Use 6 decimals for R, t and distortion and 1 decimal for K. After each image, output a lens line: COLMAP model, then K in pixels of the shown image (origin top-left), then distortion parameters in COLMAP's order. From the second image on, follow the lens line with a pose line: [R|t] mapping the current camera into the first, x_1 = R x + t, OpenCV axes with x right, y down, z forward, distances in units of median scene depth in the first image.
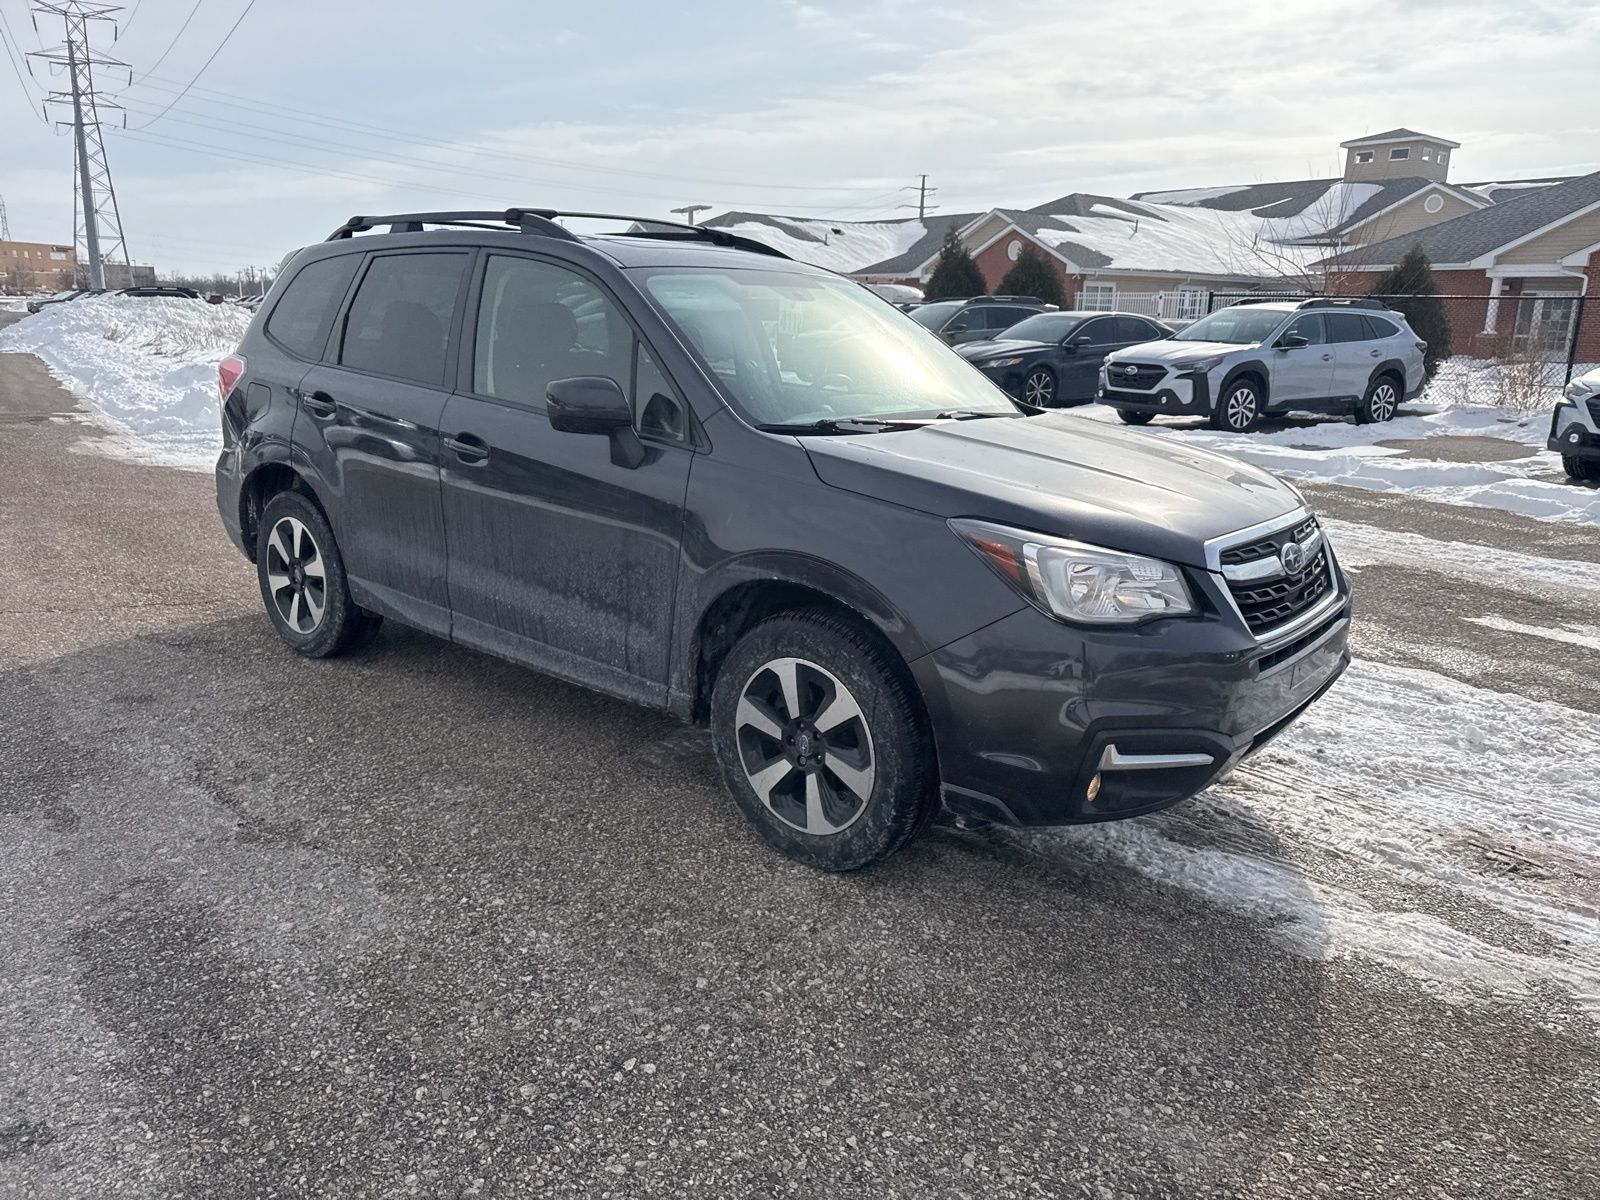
lens RADIAL K [[1121.9, 0, 805.2], [0, 1121.9, 591.8], [0, 0, 1]] dist [0.058419, -0.076418]
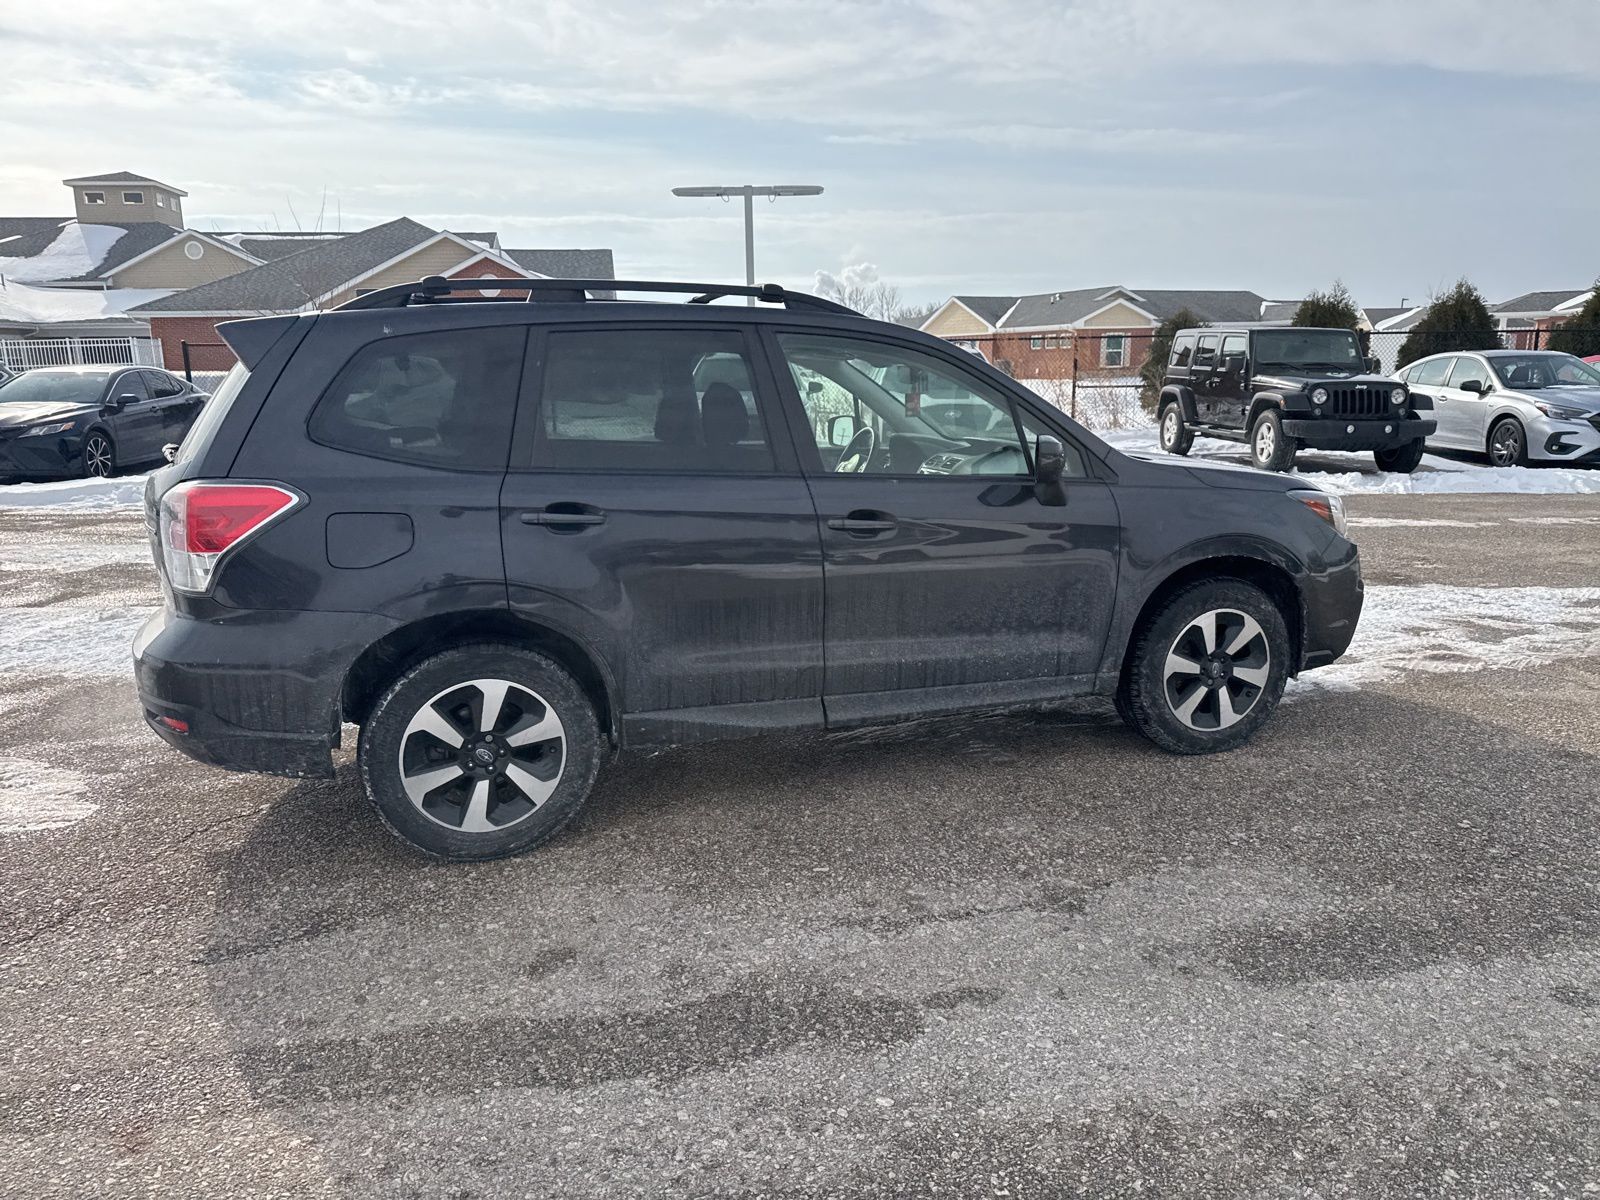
lens RADIAL K [[1127.8, 0, 800.0], [0, 1127.8, 600.0], [0, 0, 1]] dist [0.032975, -0.041801]
pose [[0.511969, -0.208026, 0.833435, -0.959059], [0.231490, 0.967751, 0.099350, -0.142241], [-0.827225, 0.142067, 0.543614, 0.417656]]
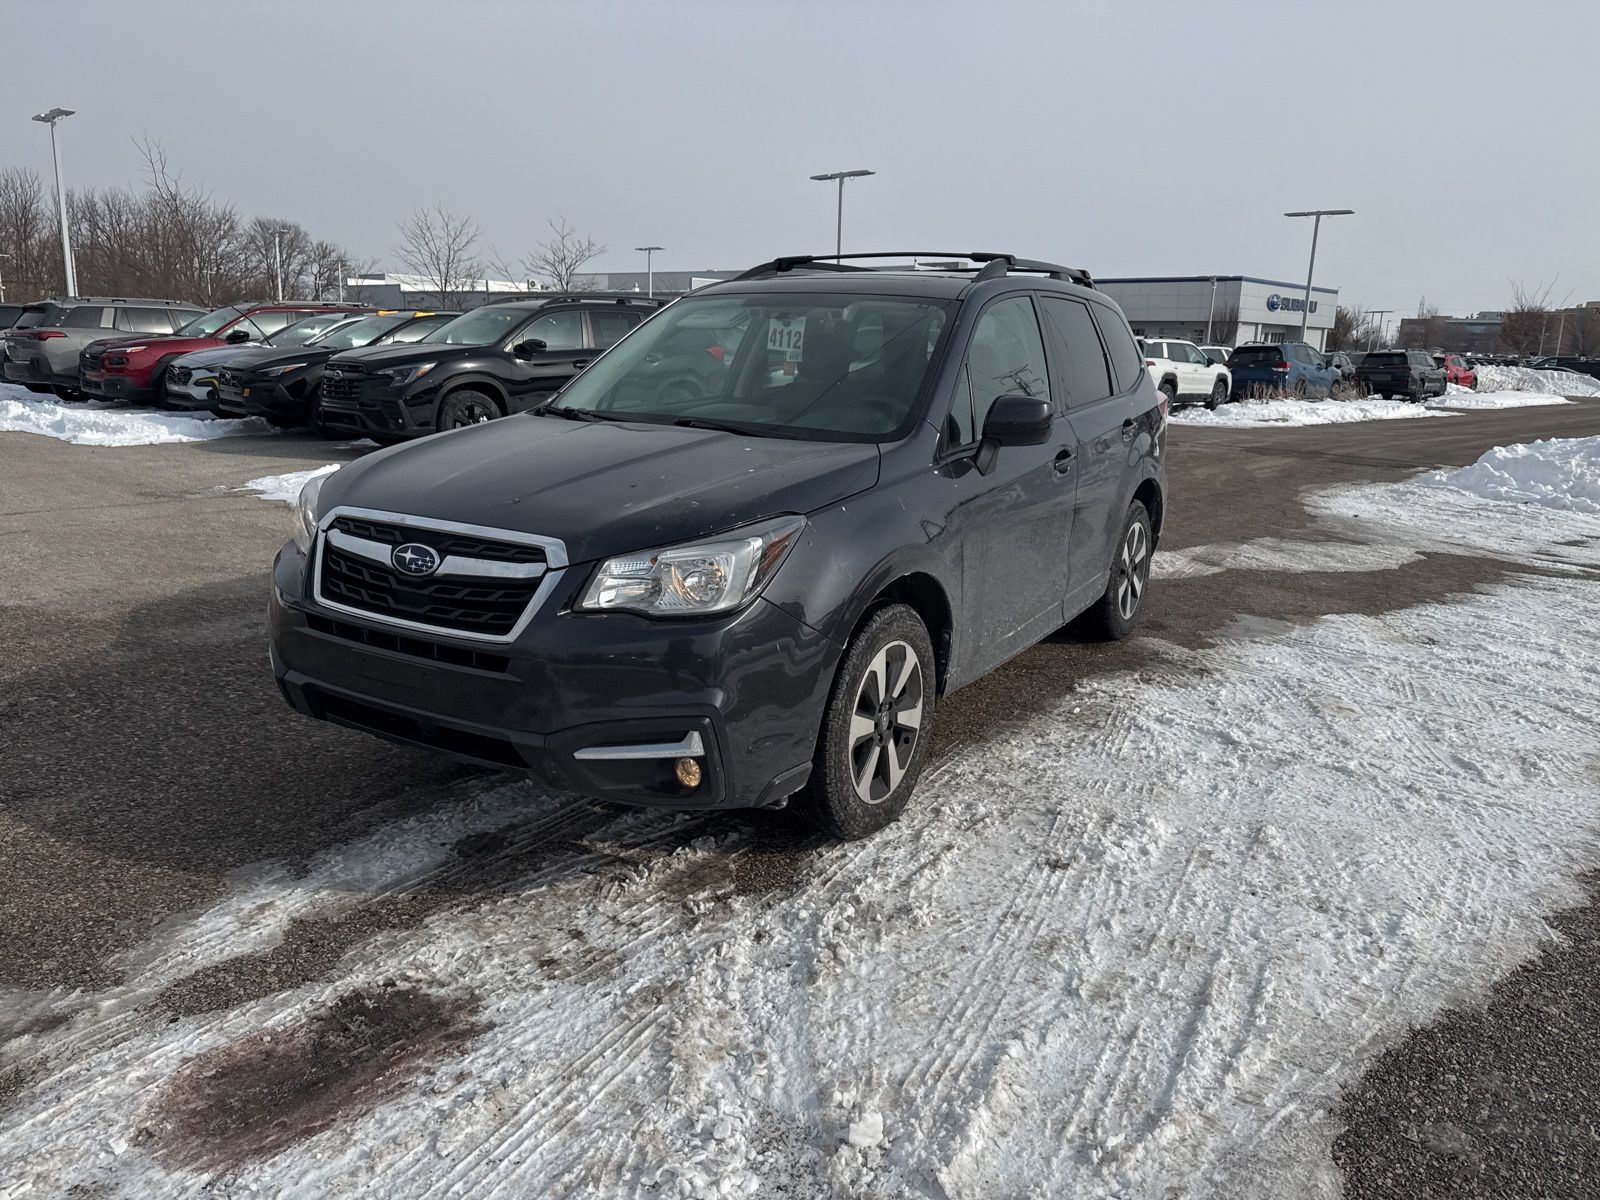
lens RADIAL K [[1118.1, 0, 800.8], [0, 1118.1, 574.2], [0, 0, 1]] dist [0.035903, -0.050596]
pose [[0.160034, 0.185132, -0.969595, 0.910763], [-0.261606, 0.955087, 0.139183, -0.151763], [0.951815, 0.231378, 0.201278, 0.726652]]
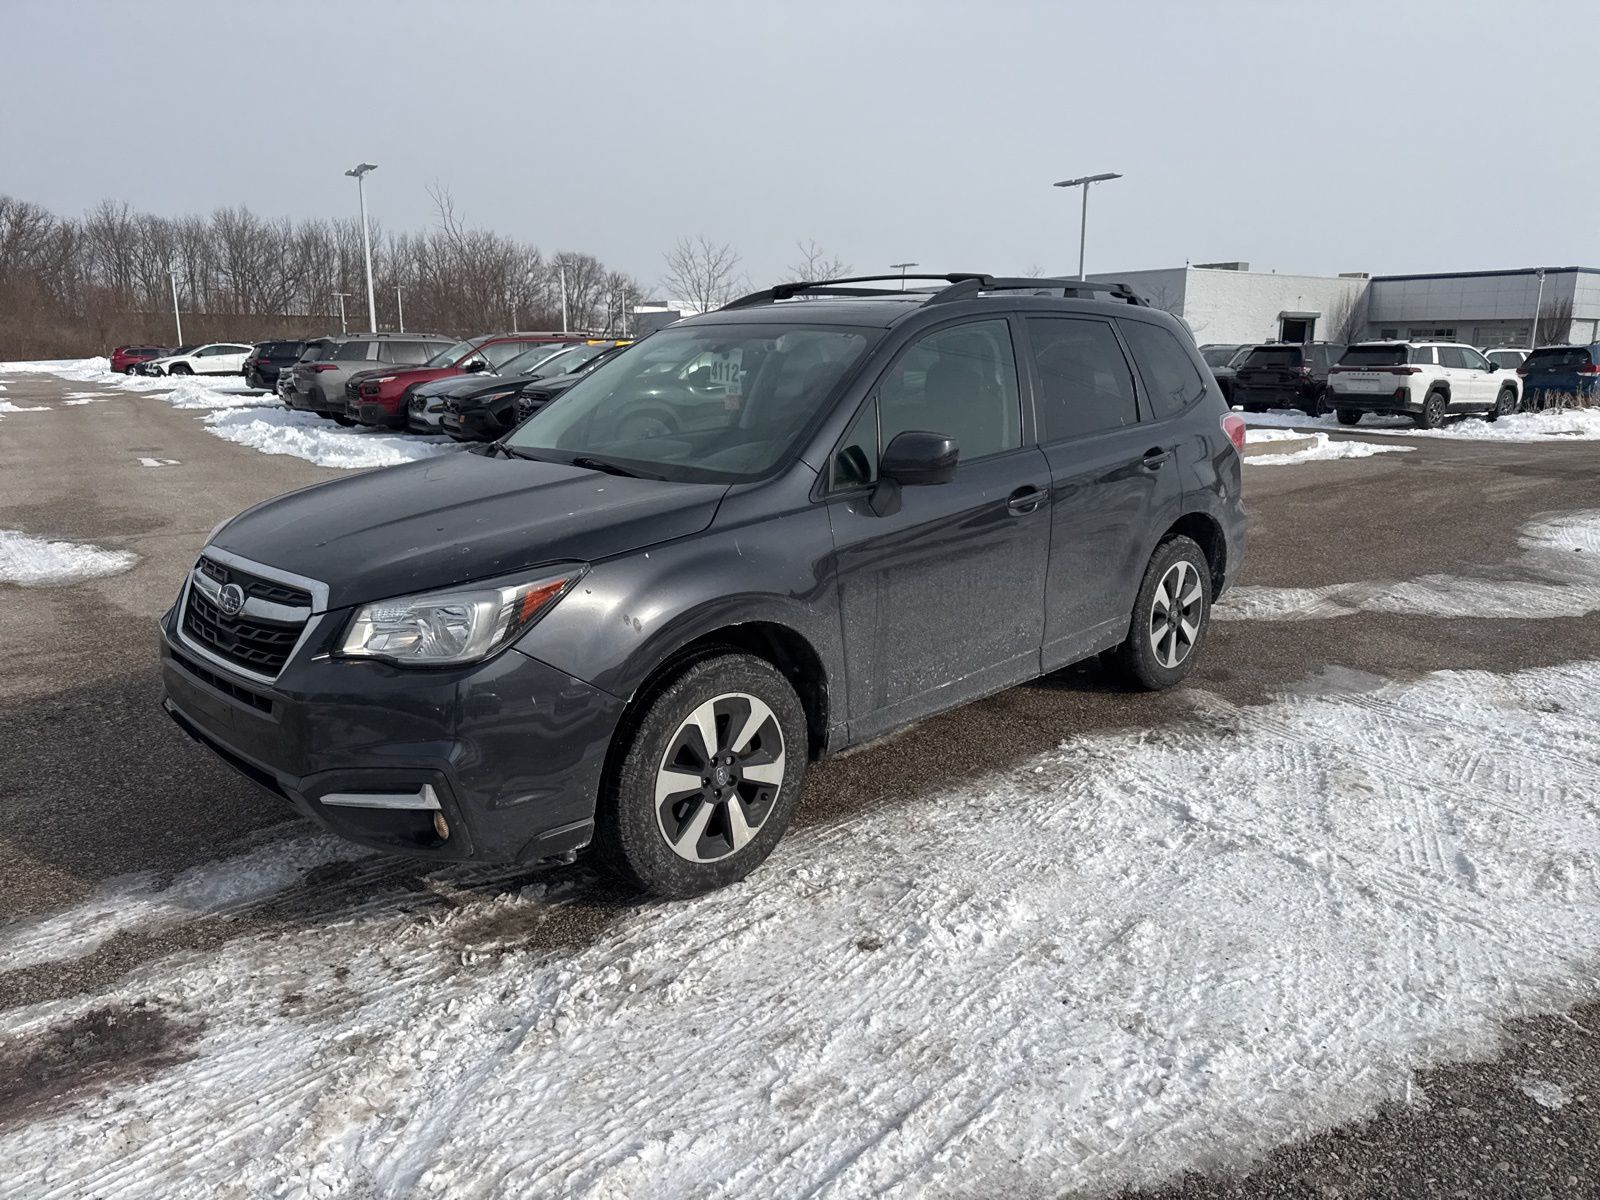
lens RADIAL K [[1113.3, 0, 800.0], [0, 1113.3, 600.0], [0, 0, 1]] dist [0.038285, -0.050300]
pose [[-0.074220, 0.196282, -0.977734, 0.884046], [-0.244513, 0.946929, 0.208659, -0.232020], [0.966801, 0.254556, -0.022288, 0.976656]]
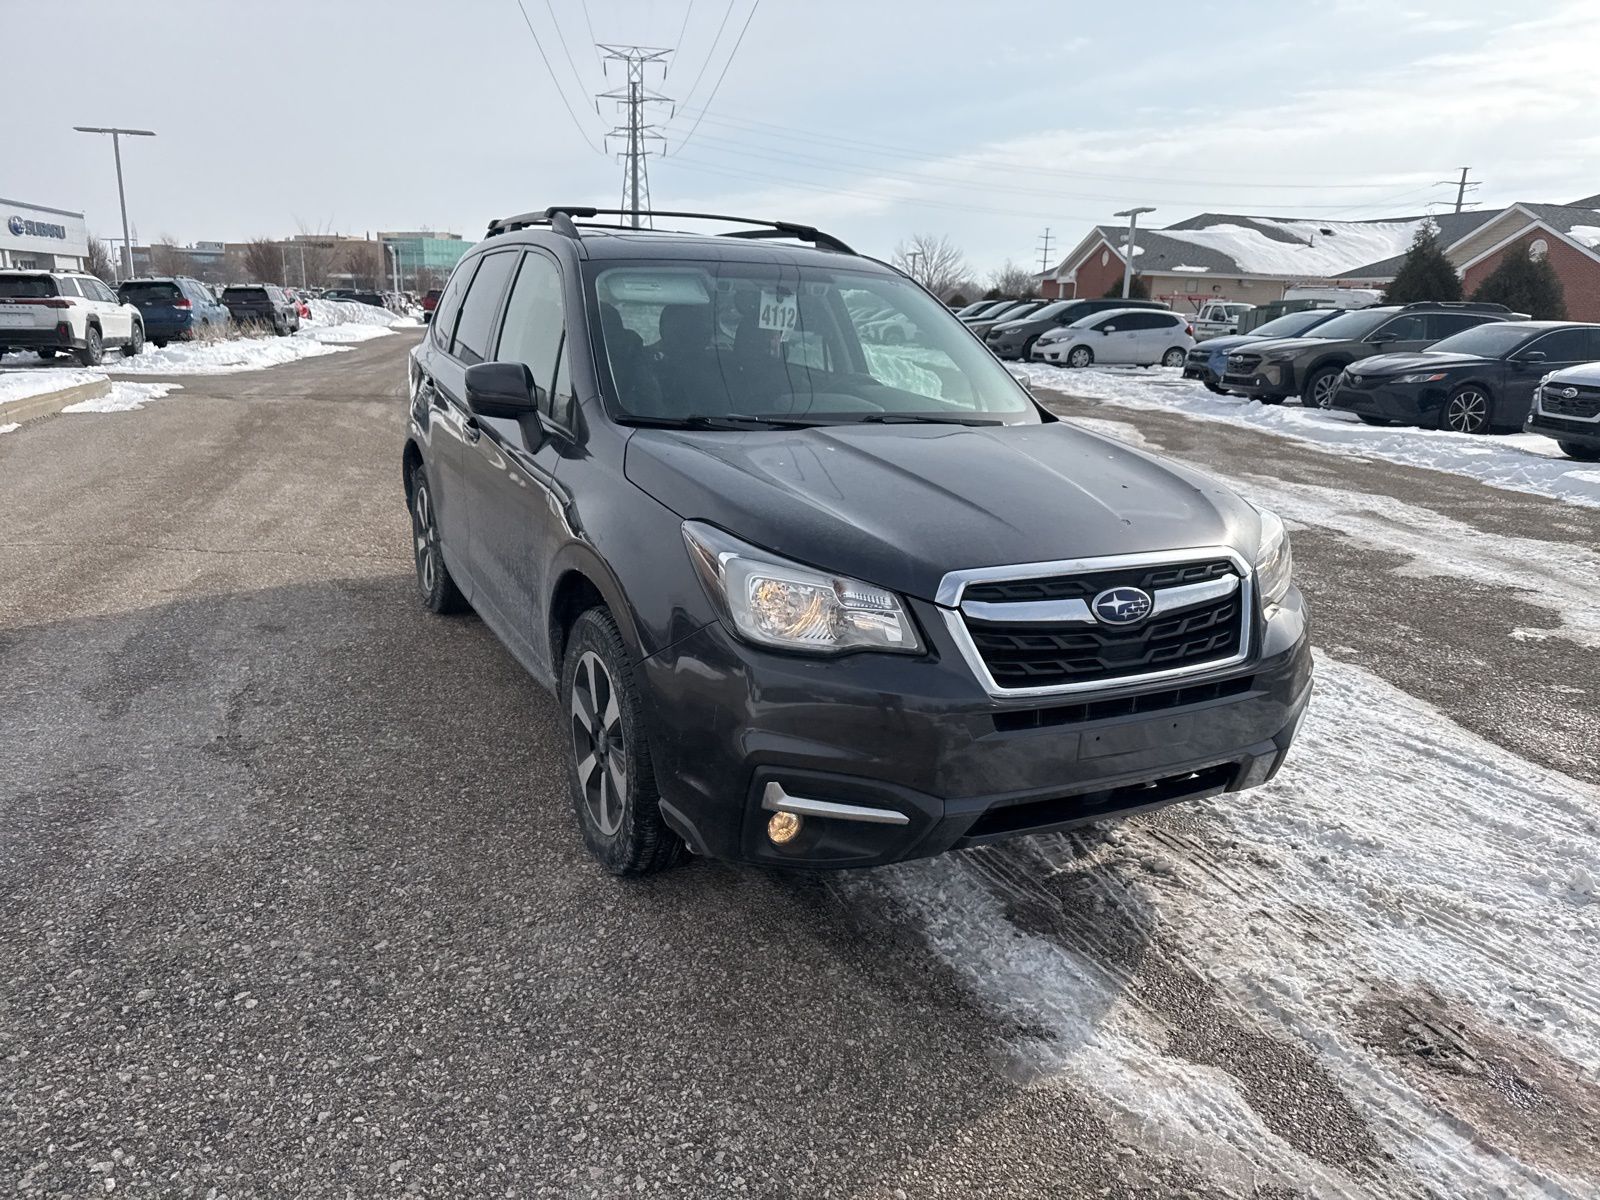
lens RADIAL K [[1124.5, 0, 802.8], [0, 1124.5, 602.5], [0, 0, 1]] dist [0.034900, -0.042842]
pose [[0.917632, 0.105258, -0.383240, 0.345654], [-0.104638, 0.994255, 0.022529, -0.016490], [0.383410, 0.019429, 0.923374, 0.101051]]
